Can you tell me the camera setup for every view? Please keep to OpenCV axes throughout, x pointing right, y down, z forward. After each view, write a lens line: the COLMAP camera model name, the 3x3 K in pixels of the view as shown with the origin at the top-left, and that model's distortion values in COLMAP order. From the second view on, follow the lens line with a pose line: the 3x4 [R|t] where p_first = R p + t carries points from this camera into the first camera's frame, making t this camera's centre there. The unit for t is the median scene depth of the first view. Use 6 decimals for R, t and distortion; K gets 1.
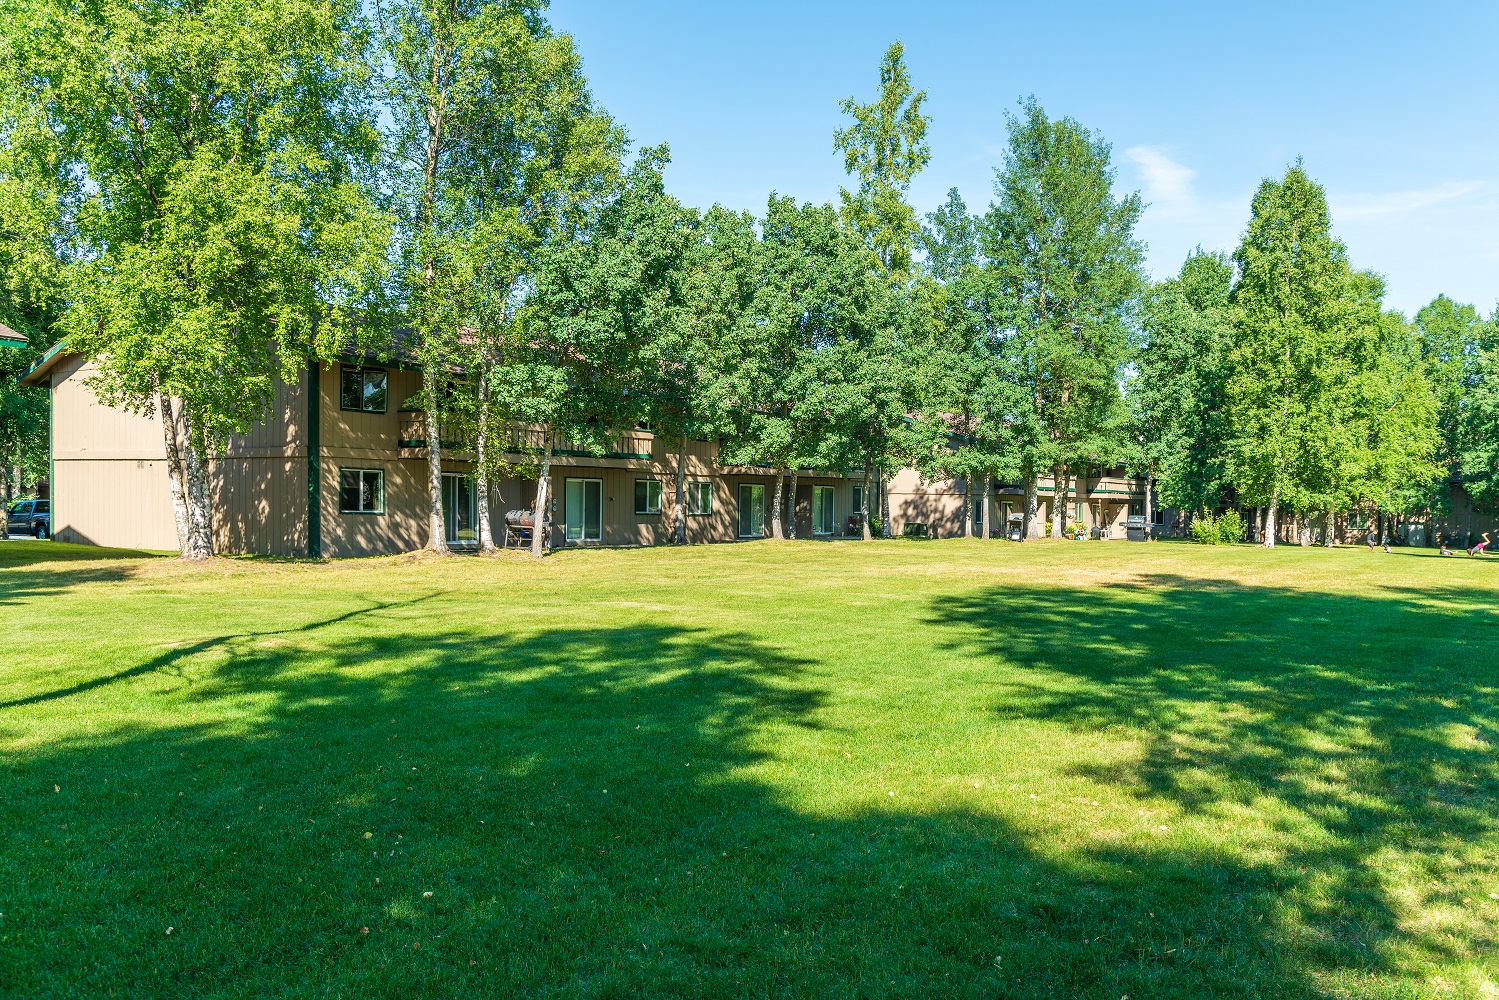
lens RADIAL K [[1307.3, 0, 749.2], [0, 1307.3, 554.0], [0, 0, 1]] dist [-0.009606, -0.003129]
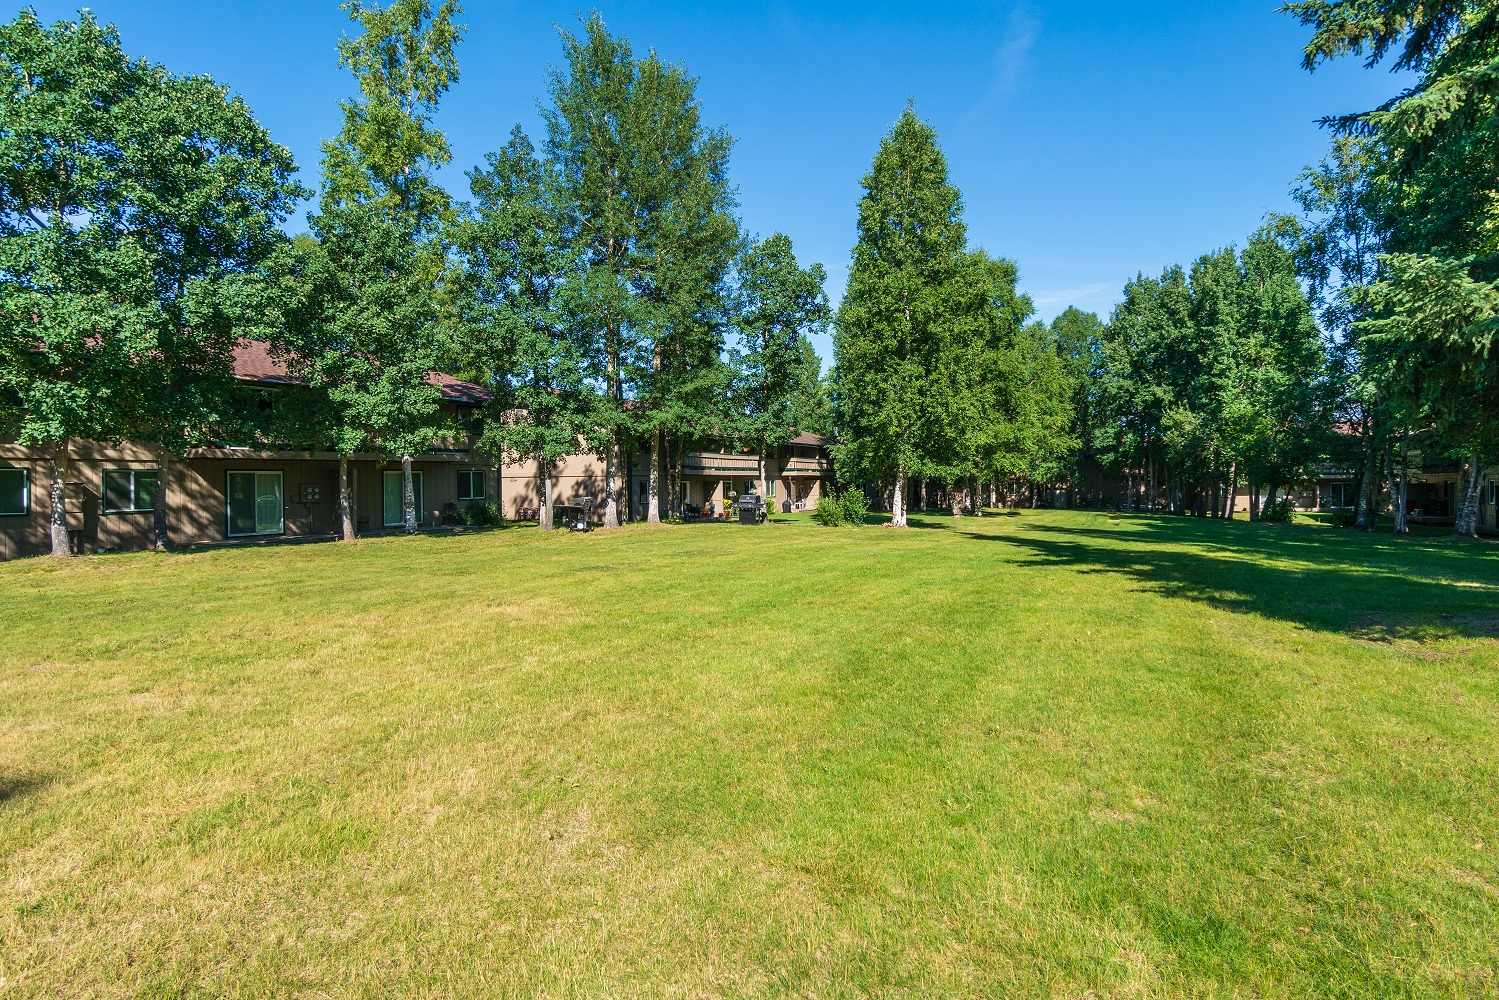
lens RADIAL K [[778.4, 0, 749.0], [0, 778.4, 480.1], [0, 0, 1]] dist [-0.013619, 0.000430]
pose [[0.996124, -0.025526, 0.084175, 0.257931], [0.028886, 0.998824, -0.038936, -0.019666], [-0.083082, 0.041217, 0.995690, 0.479399]]
